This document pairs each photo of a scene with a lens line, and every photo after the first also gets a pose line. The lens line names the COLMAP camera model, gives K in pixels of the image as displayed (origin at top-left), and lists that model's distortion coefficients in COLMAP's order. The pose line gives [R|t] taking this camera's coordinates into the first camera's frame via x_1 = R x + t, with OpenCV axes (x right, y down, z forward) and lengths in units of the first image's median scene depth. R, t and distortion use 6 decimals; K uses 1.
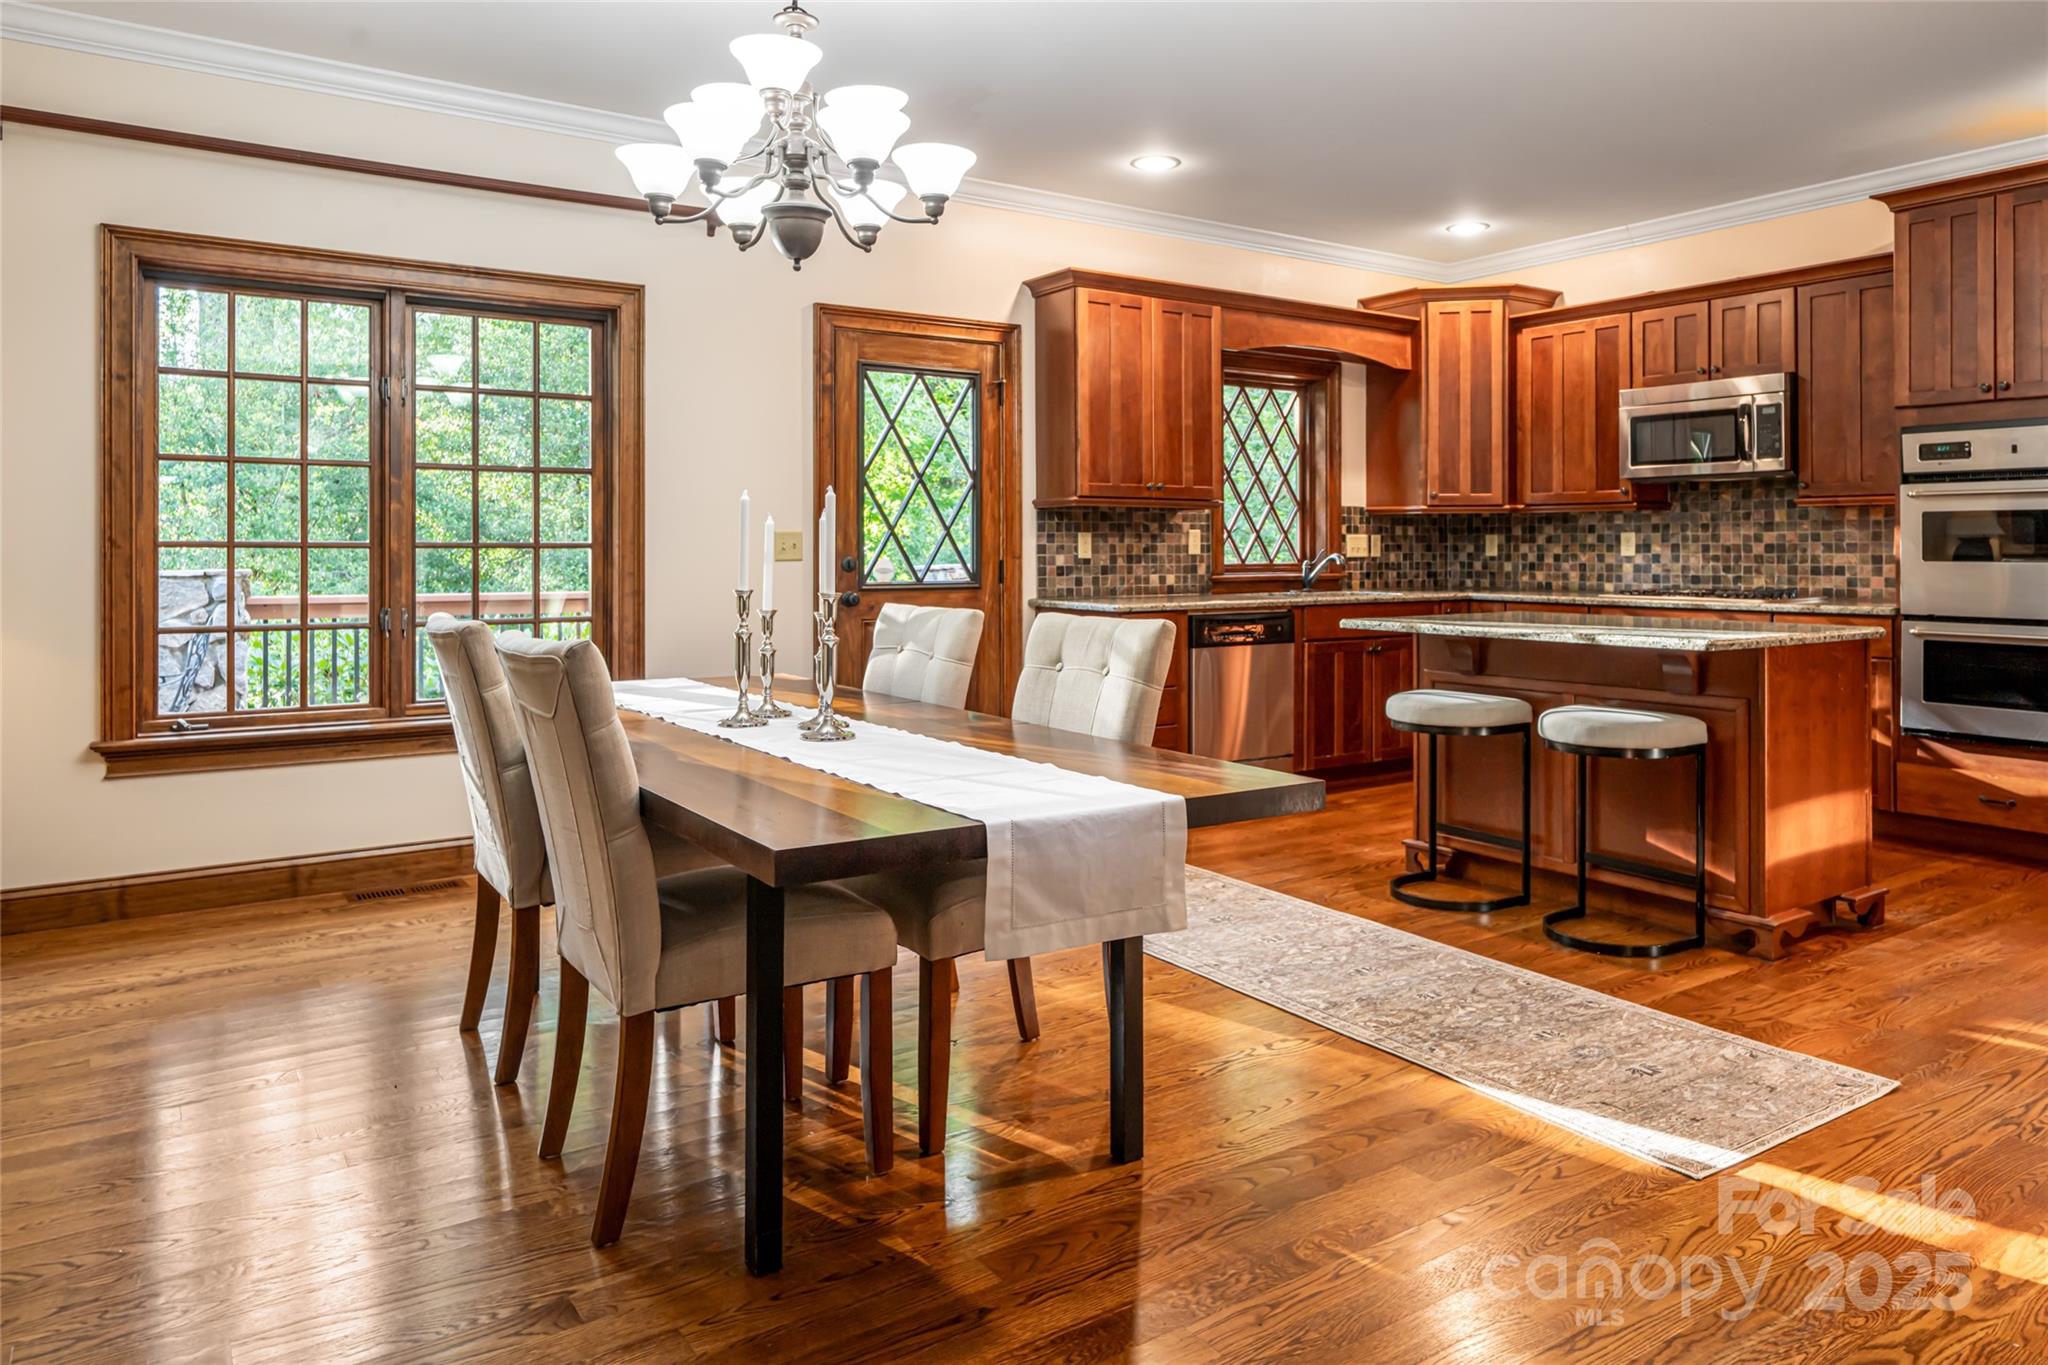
lens RADIAL K [[1332.9, 0, 1020.5], [0, 1332.9, 544.9], [0, 0, 1]] dist [0.001992, -0.002405]
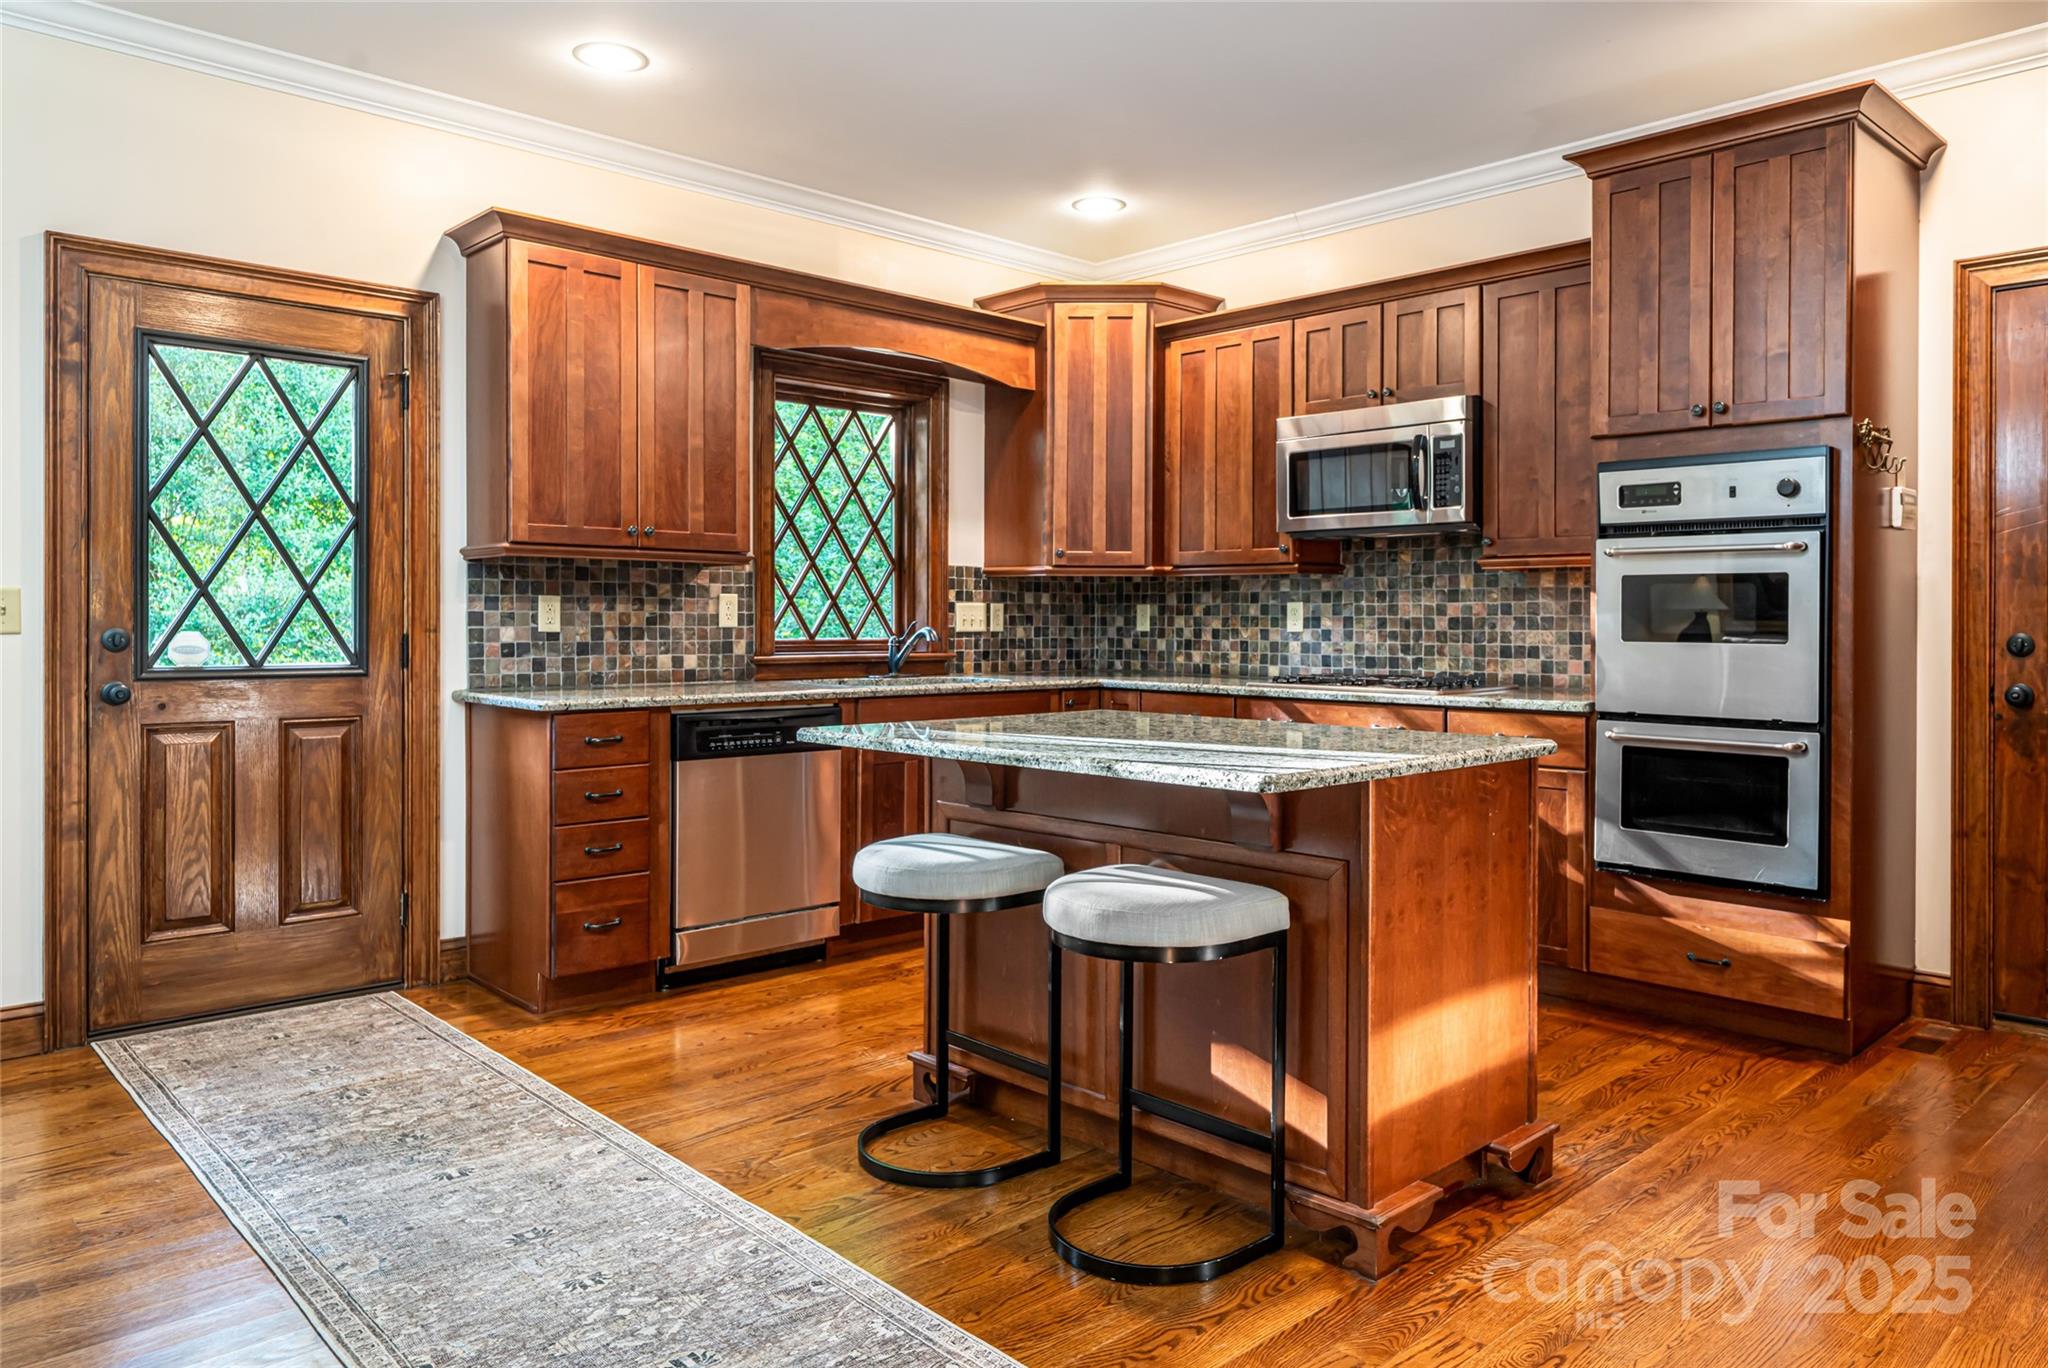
lens RADIAL K [[1390.7, 0, 1028.4], [0, 1390.7, 621.5], [0, 0, 1]] dist [-0.000957, 0.001648]
pose [[0.985901, 0.005748, 0.167229, 0.178512], [-0.006261, 0.999977, 0.002541, 0.001038], [-0.167211, -0.003552, 0.985915, 0.234501]]
